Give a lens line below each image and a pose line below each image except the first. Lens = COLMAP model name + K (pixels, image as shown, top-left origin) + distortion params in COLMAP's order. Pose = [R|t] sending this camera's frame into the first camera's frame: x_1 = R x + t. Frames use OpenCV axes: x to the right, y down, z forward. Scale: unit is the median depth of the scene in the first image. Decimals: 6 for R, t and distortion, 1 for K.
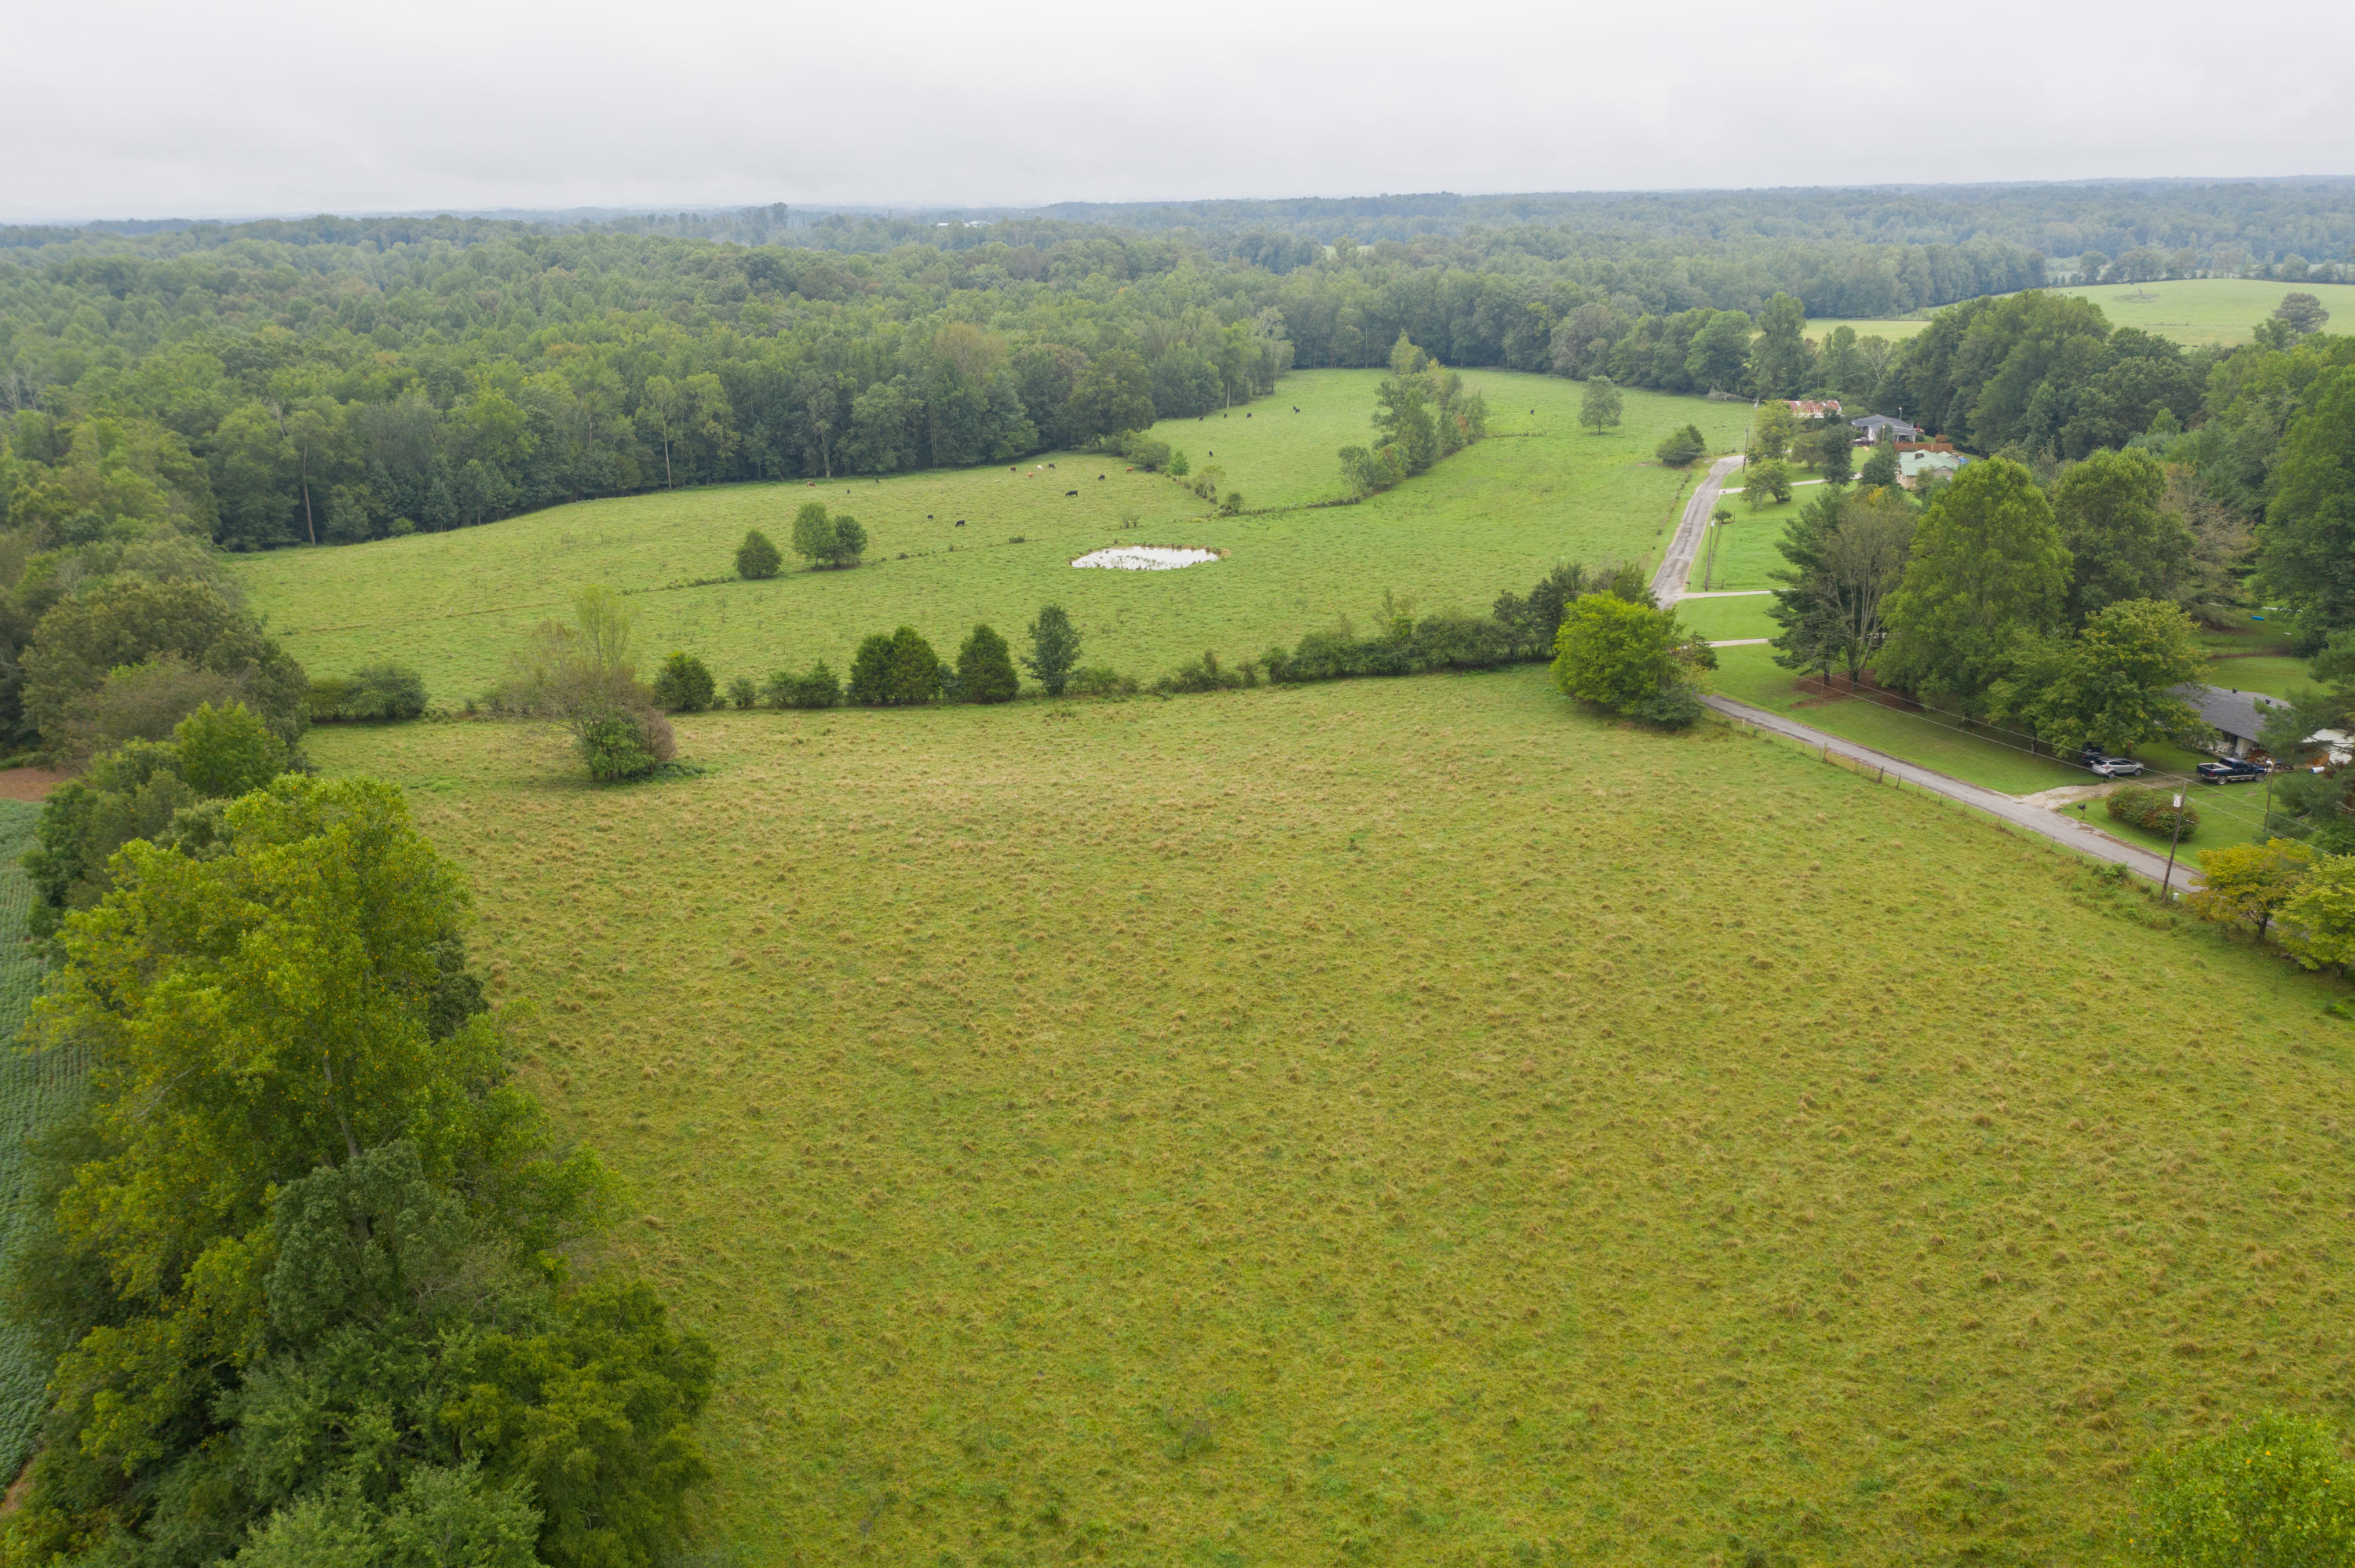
lens RADIAL K [[1838.6, 0, 1177.6], [0, 1838.6, 781.6], [0, 0, 1]] dist [-0.013042, 0.008855]
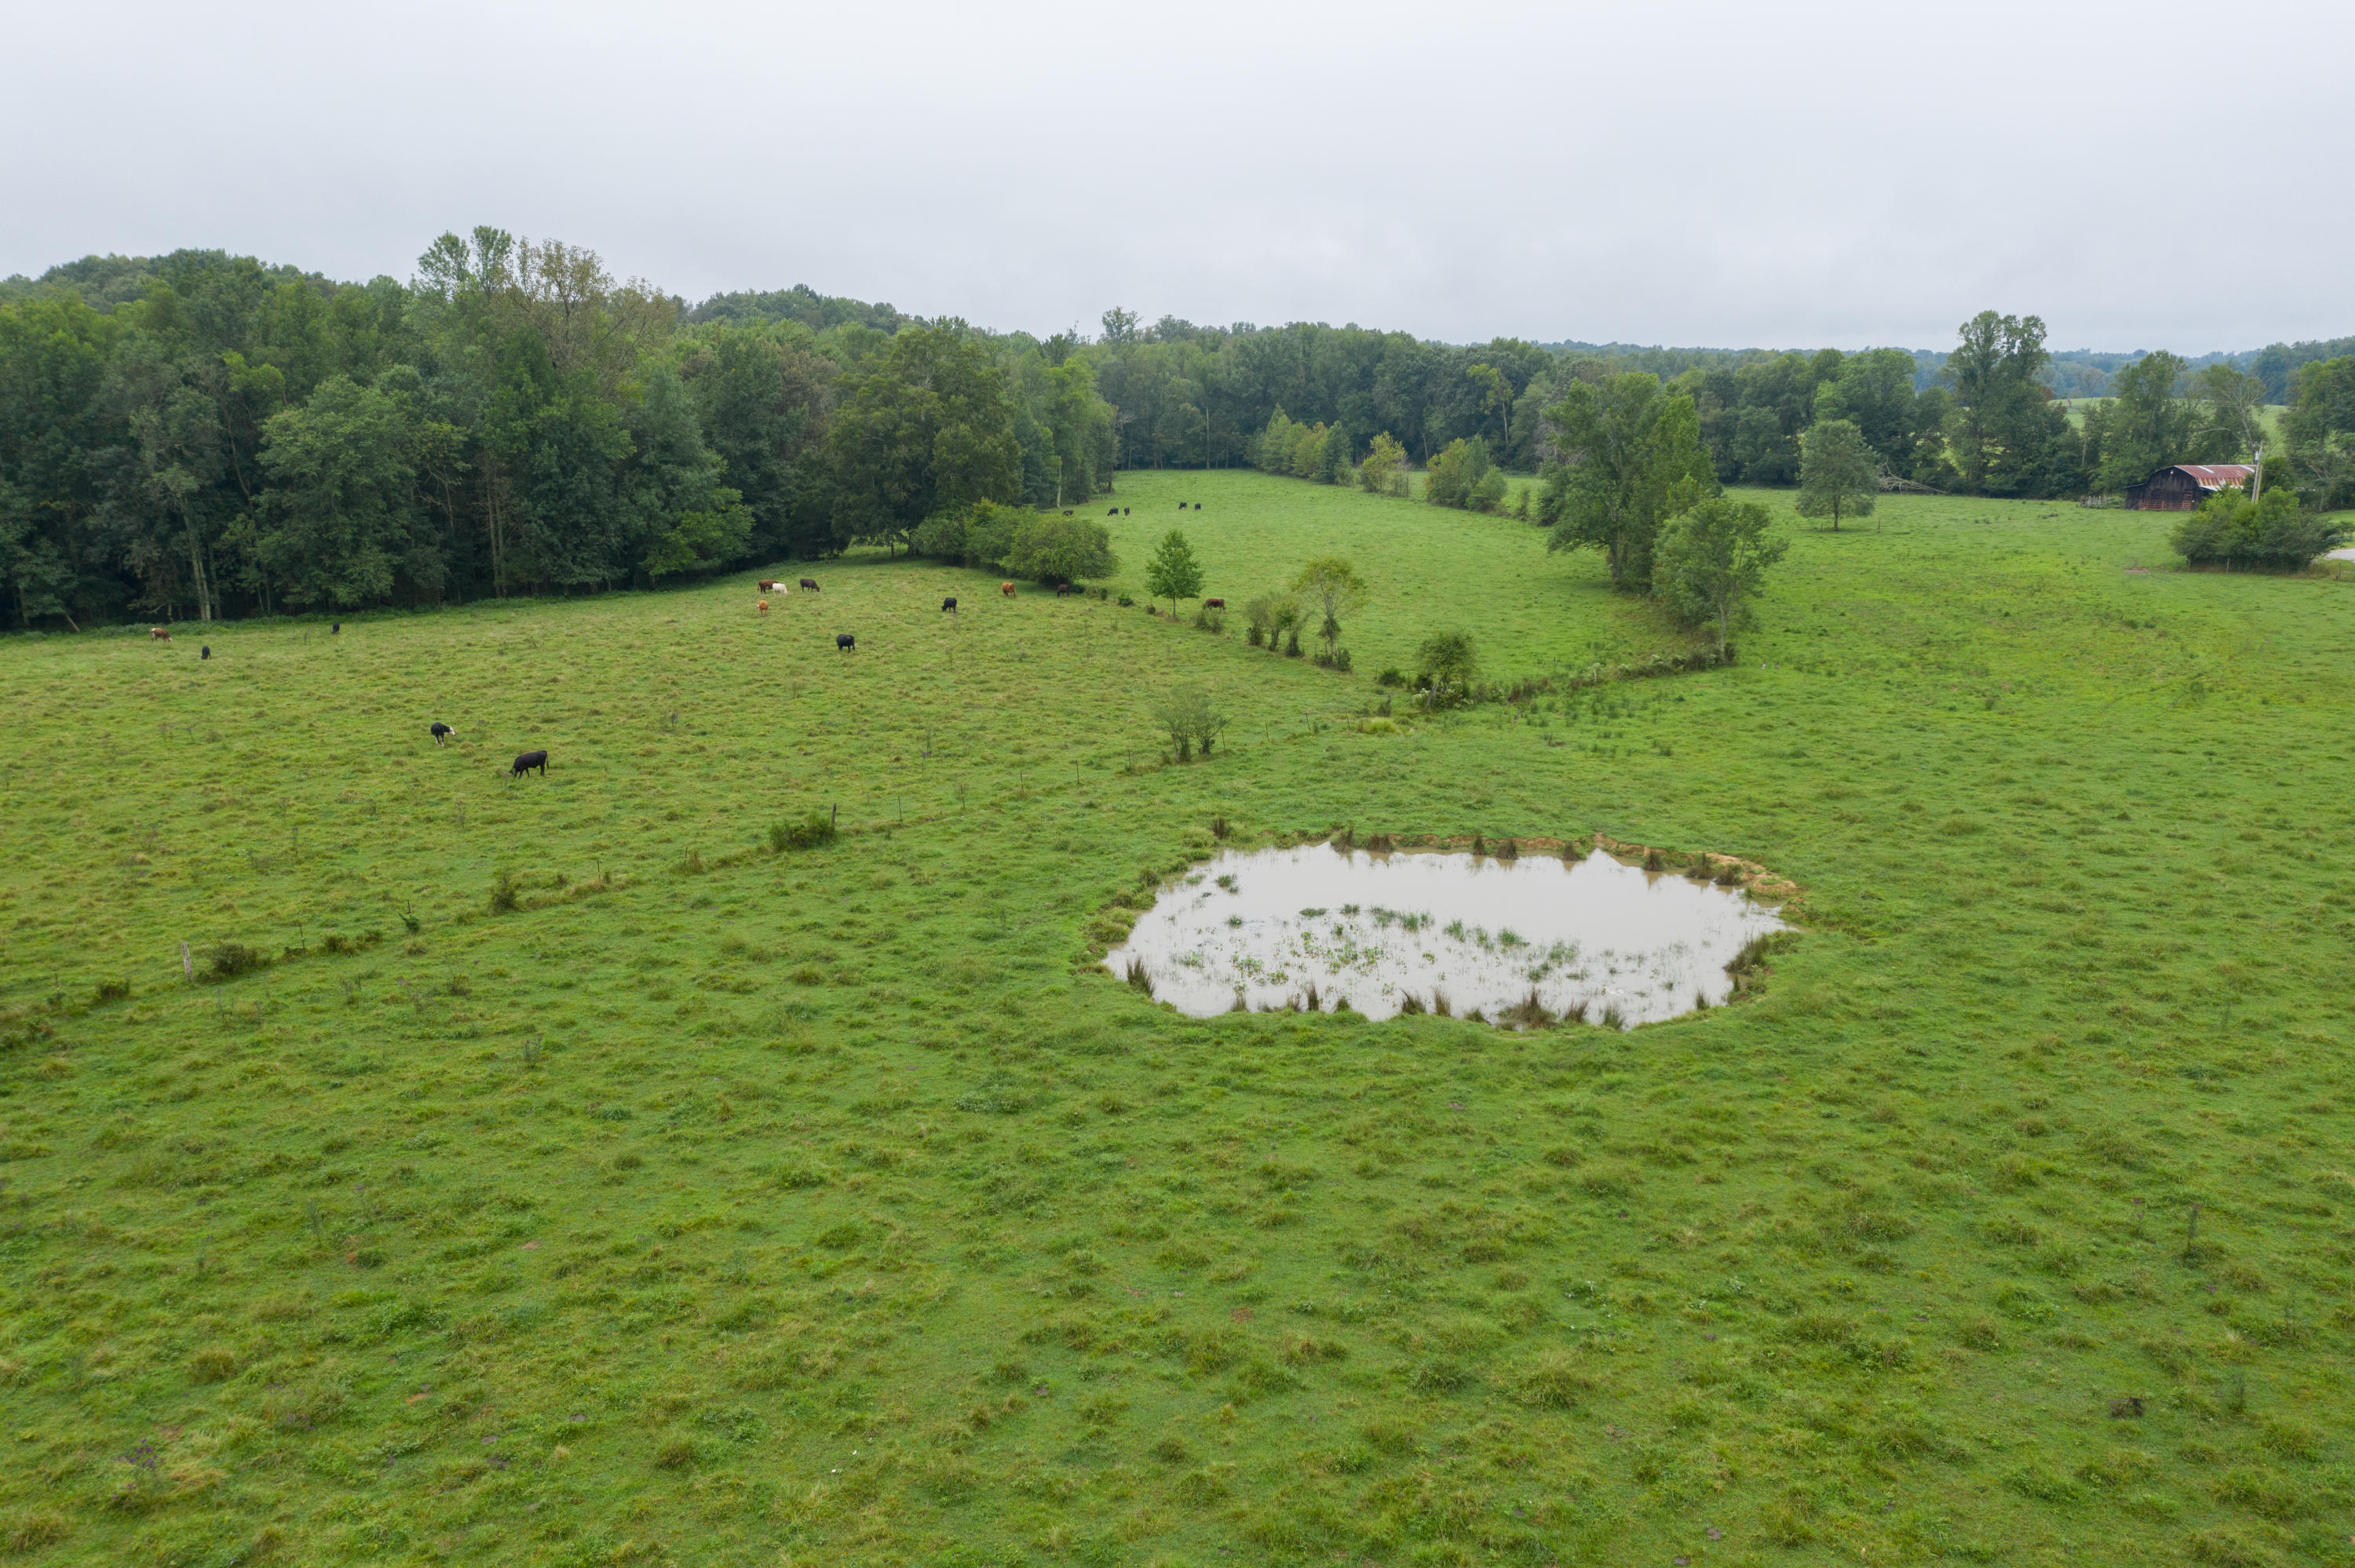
lens RADIAL K [[1838.6, 0, 1172.9], [0, 1838.6, 774.1], [0, 0, 1]] dist [-0.013042, 0.008855]
pose [[0.980420, -0.026218, 0.195166, -0.094573], [0.044874, 0.994766, -0.091793, -0.125772], [-0.191738, 0.098754, 0.976465, 0.829036]]
